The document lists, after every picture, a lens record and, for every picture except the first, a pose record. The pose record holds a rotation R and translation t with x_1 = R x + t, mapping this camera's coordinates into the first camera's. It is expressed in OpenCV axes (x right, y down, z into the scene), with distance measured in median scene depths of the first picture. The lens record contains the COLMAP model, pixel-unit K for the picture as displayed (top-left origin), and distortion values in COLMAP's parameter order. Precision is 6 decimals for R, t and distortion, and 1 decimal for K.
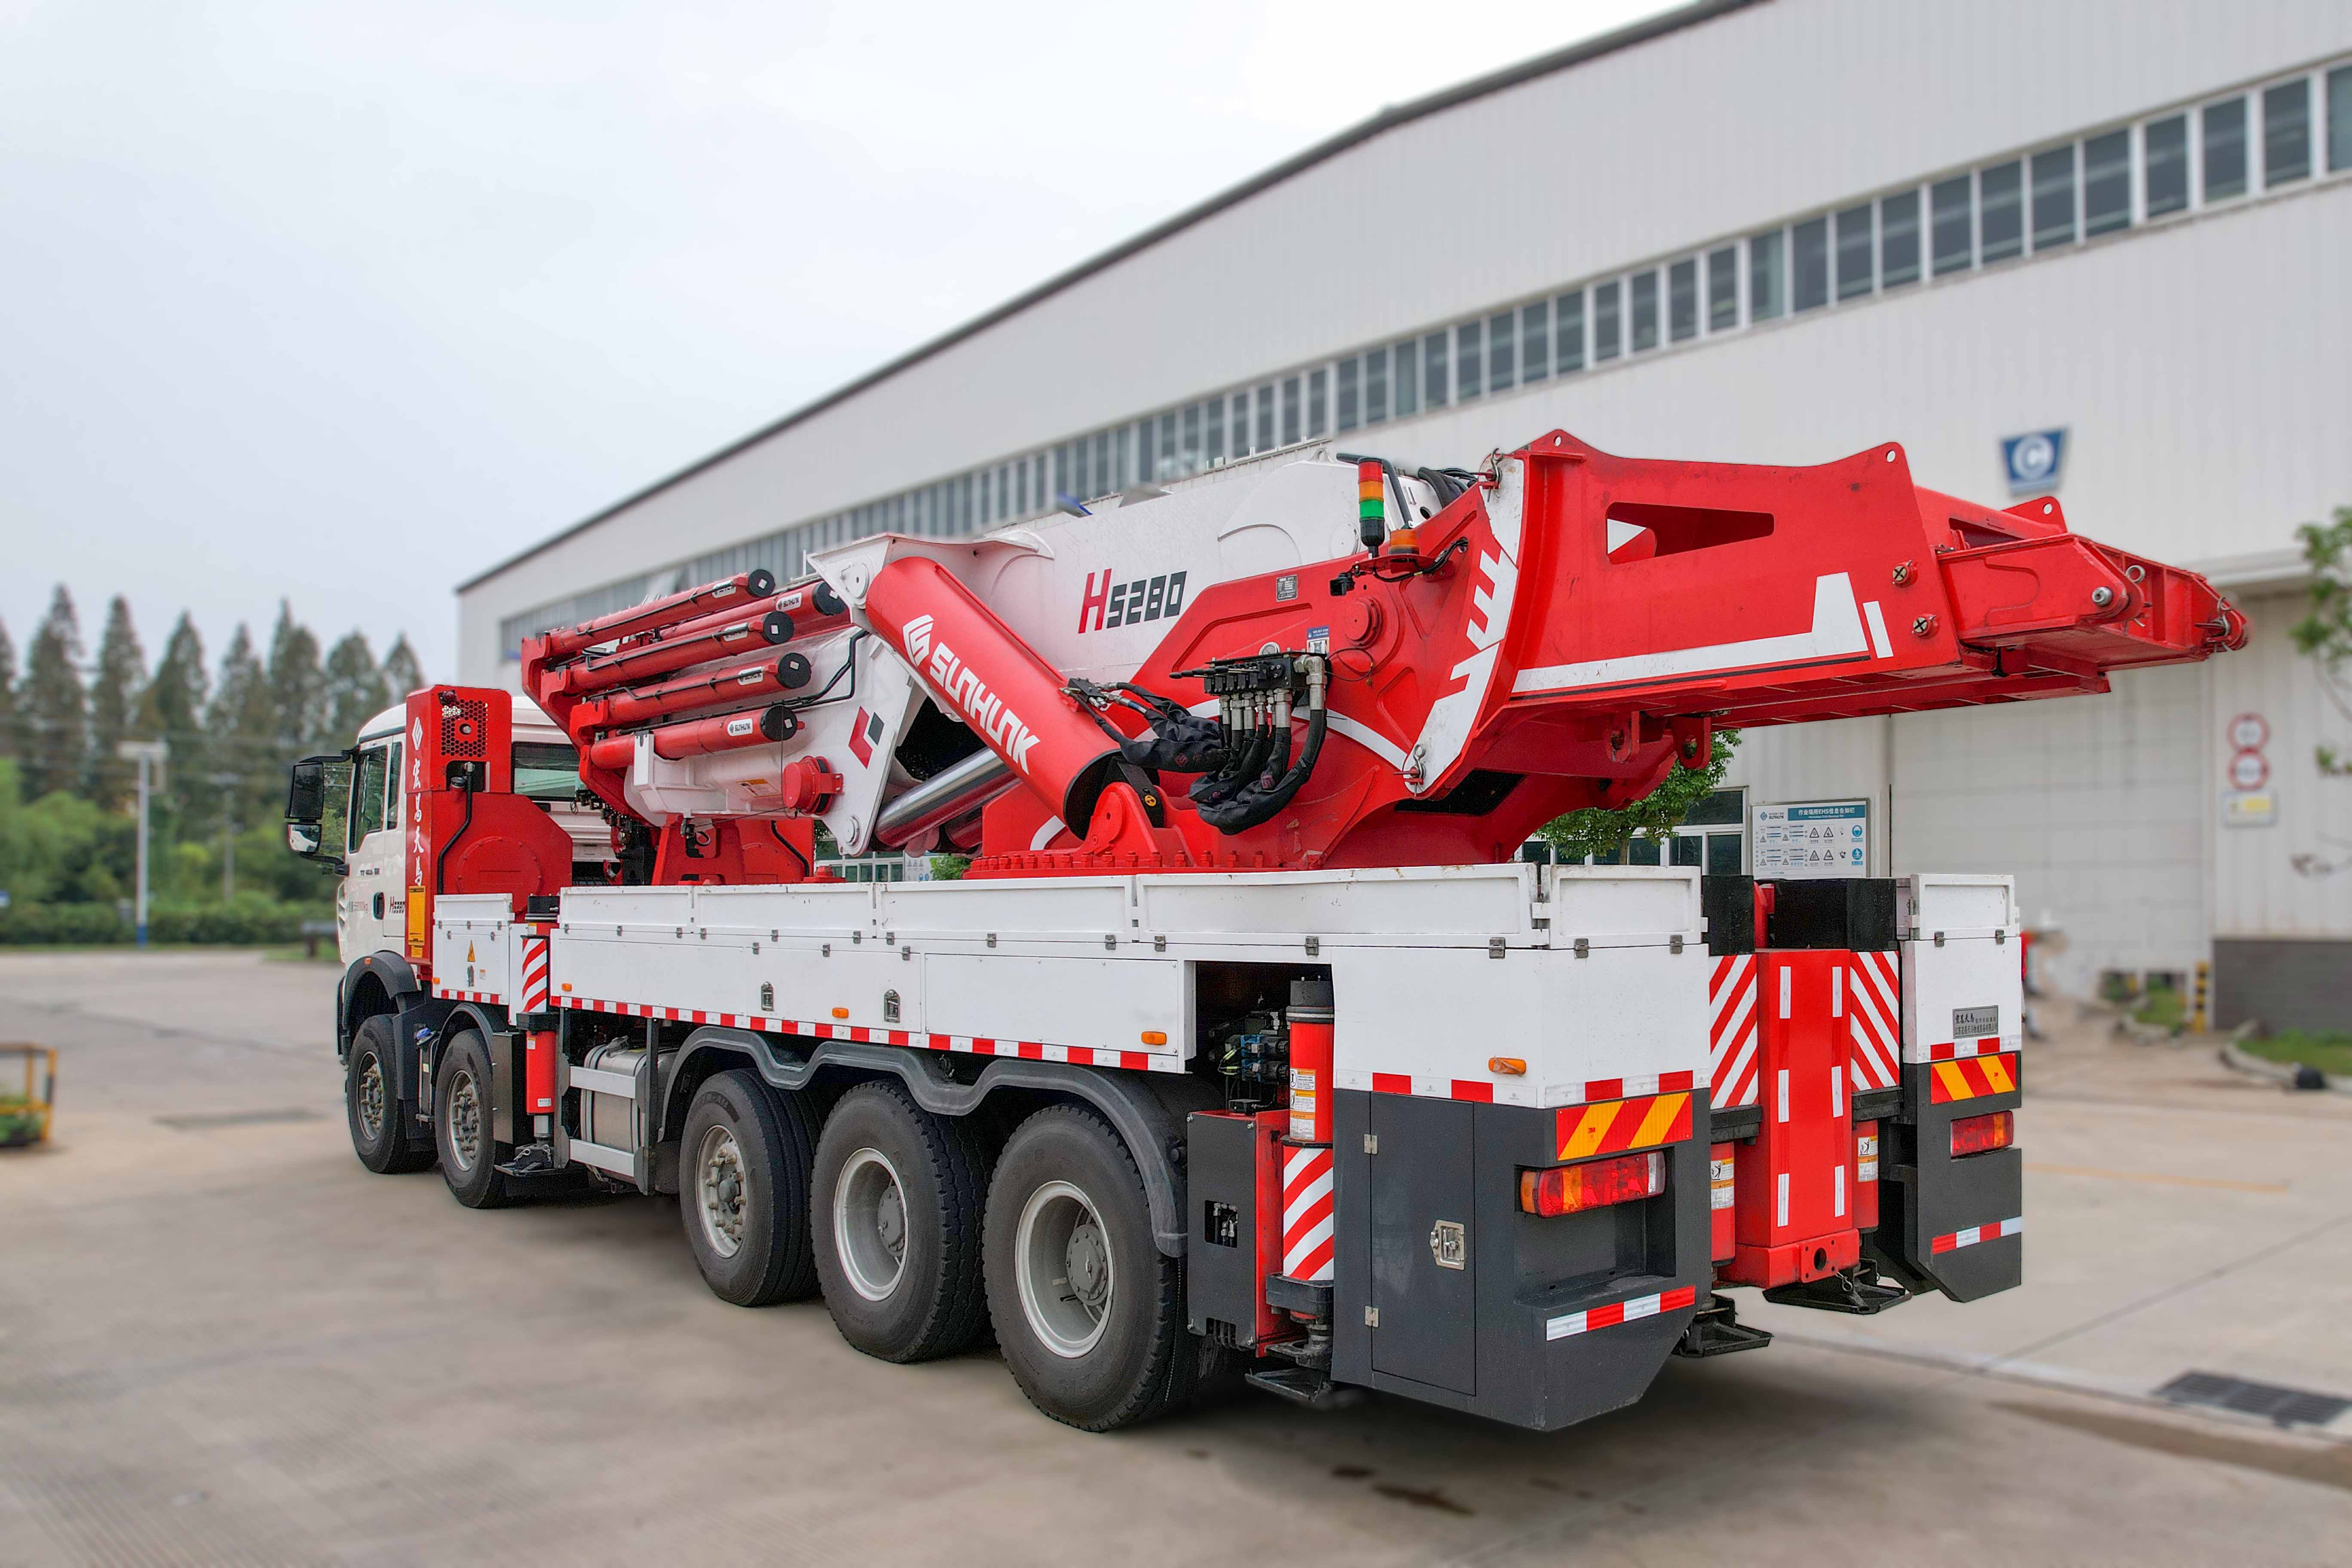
lens RADIAL K [[1933.9, 0, 1221.2], [0, 1933.9, 837.8], [0, 0, 1]] dist [-0.048755, -0.003451]
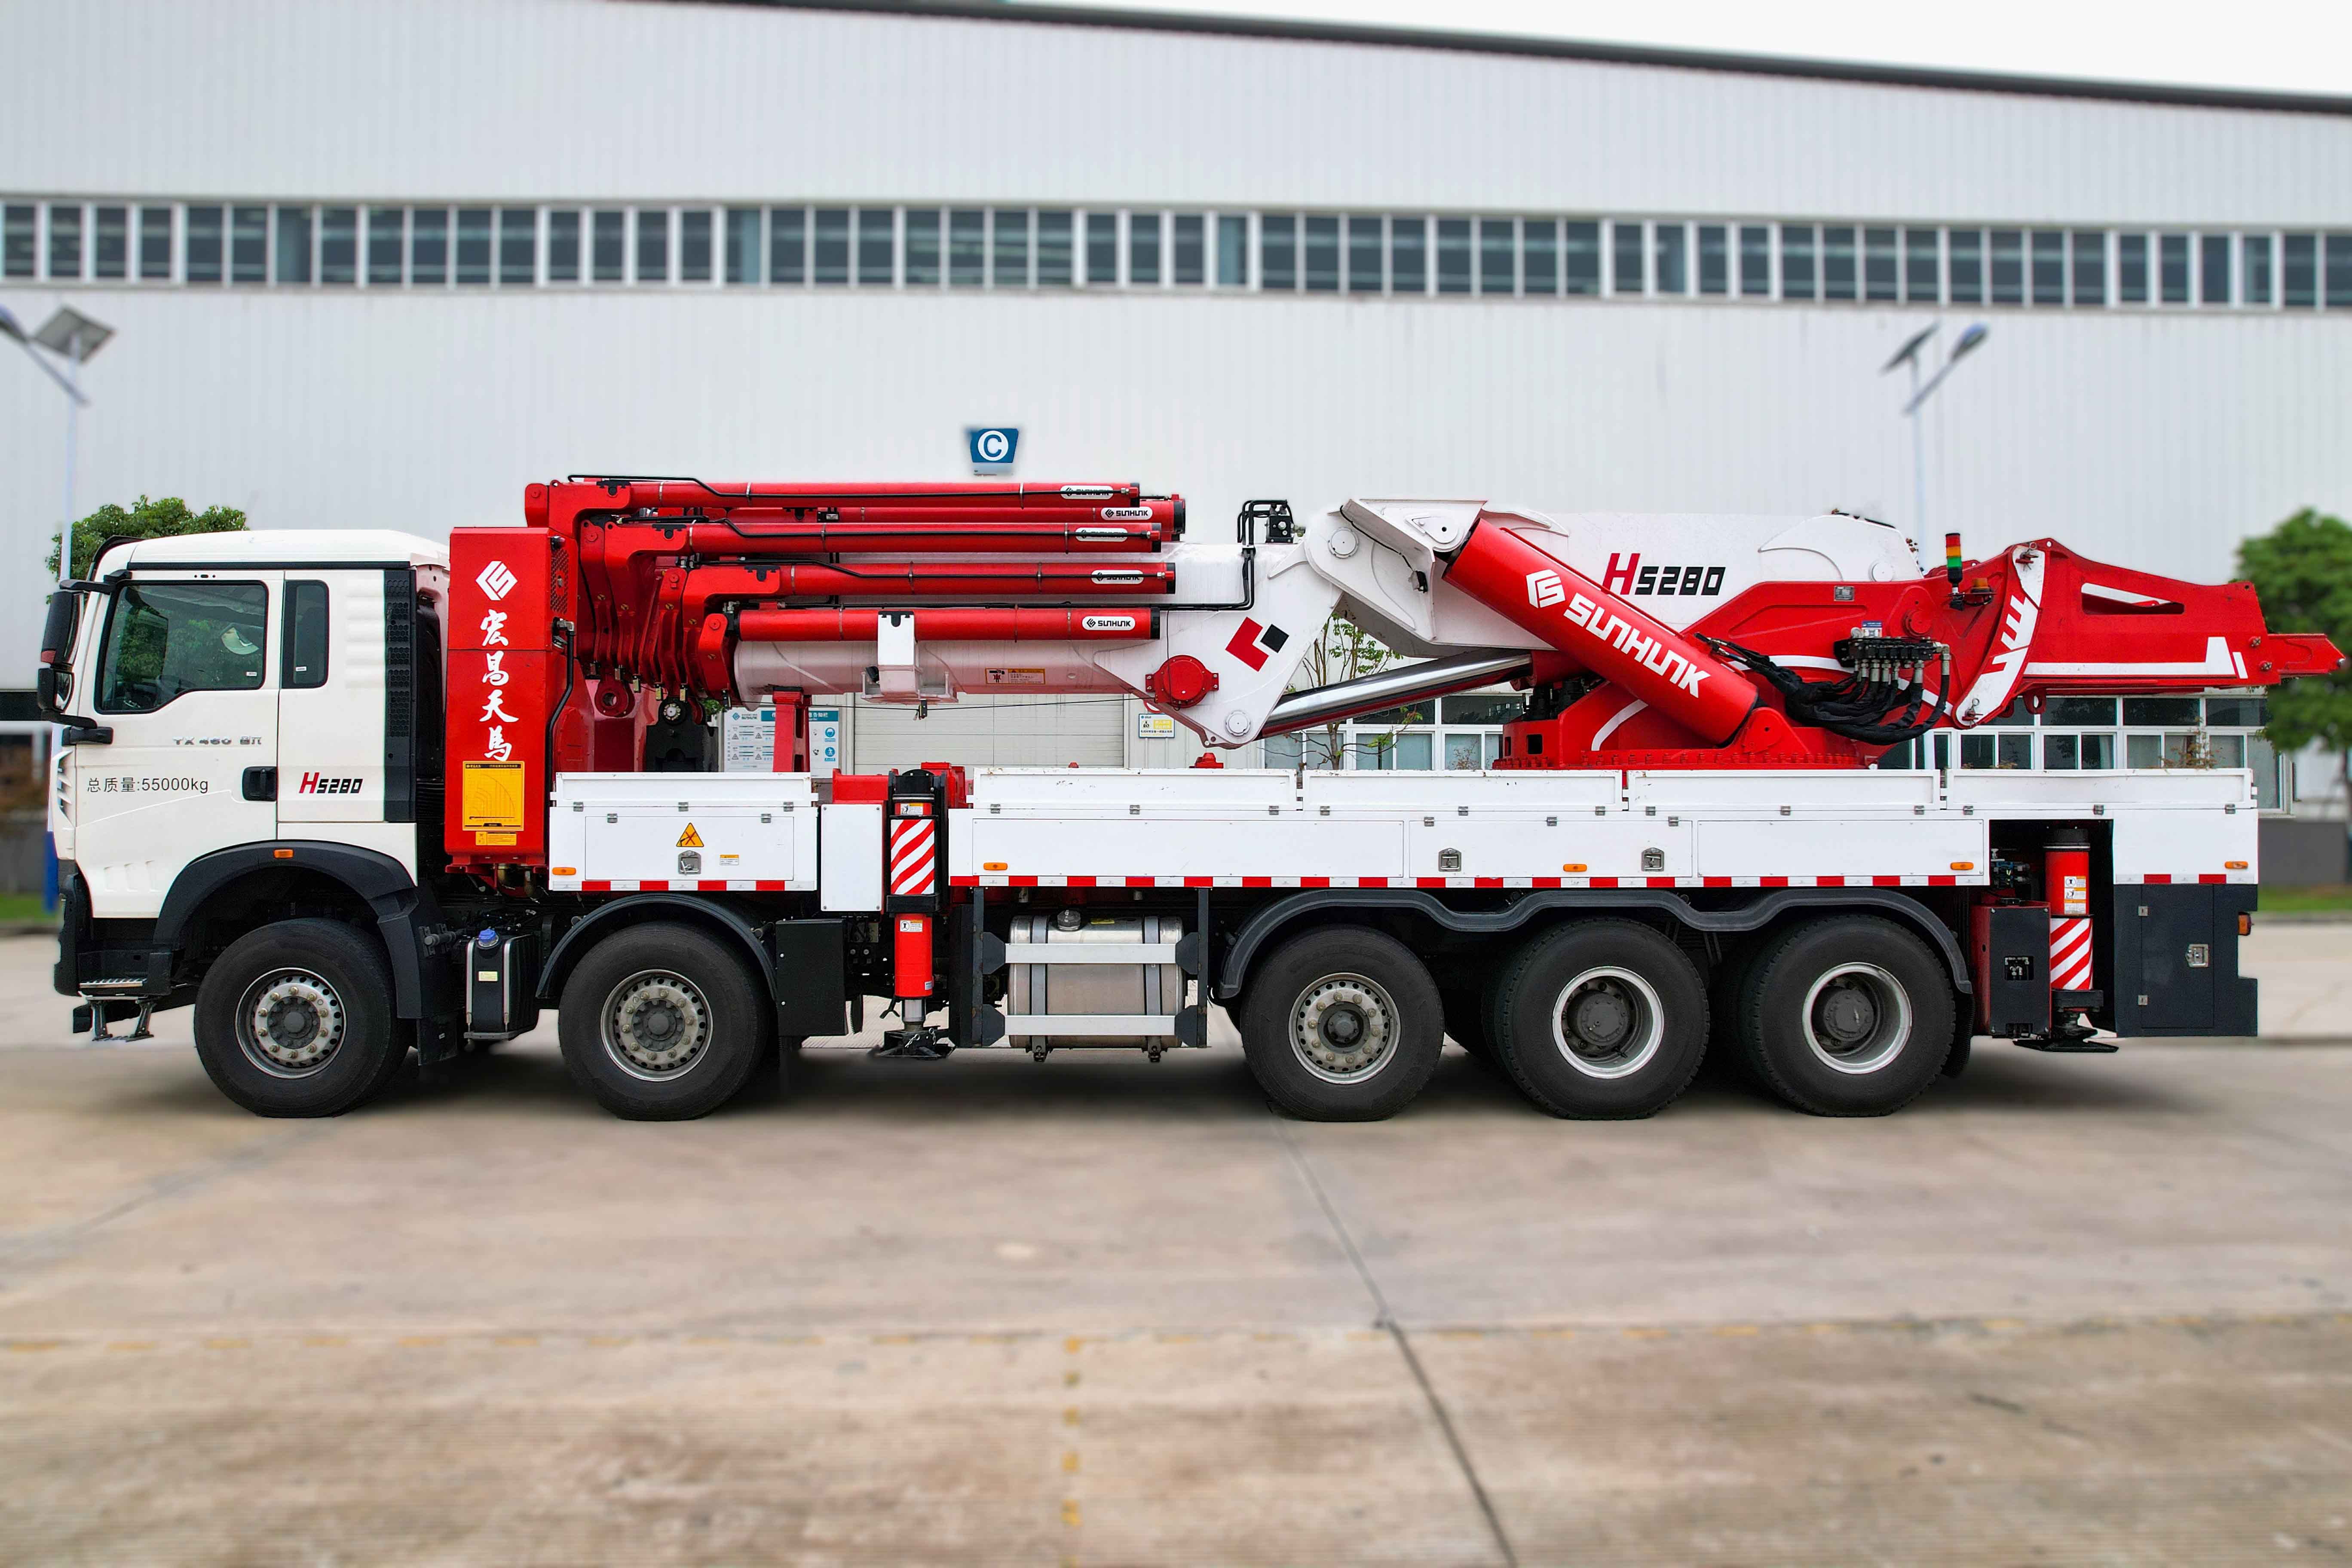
lens RADIAL K [[1800.4, 0, 1179.1], [0, 1800.4, 732.9], [0, 0, 1]] dist [-0.048638, 0.009070]
pose [[0.636439, 0.031311, 0.770691, -1.339420], [-0.030335, 0.999419, -0.015553, 0.025601], [-0.770730, -0.013481, 0.637019, 0.427343]]
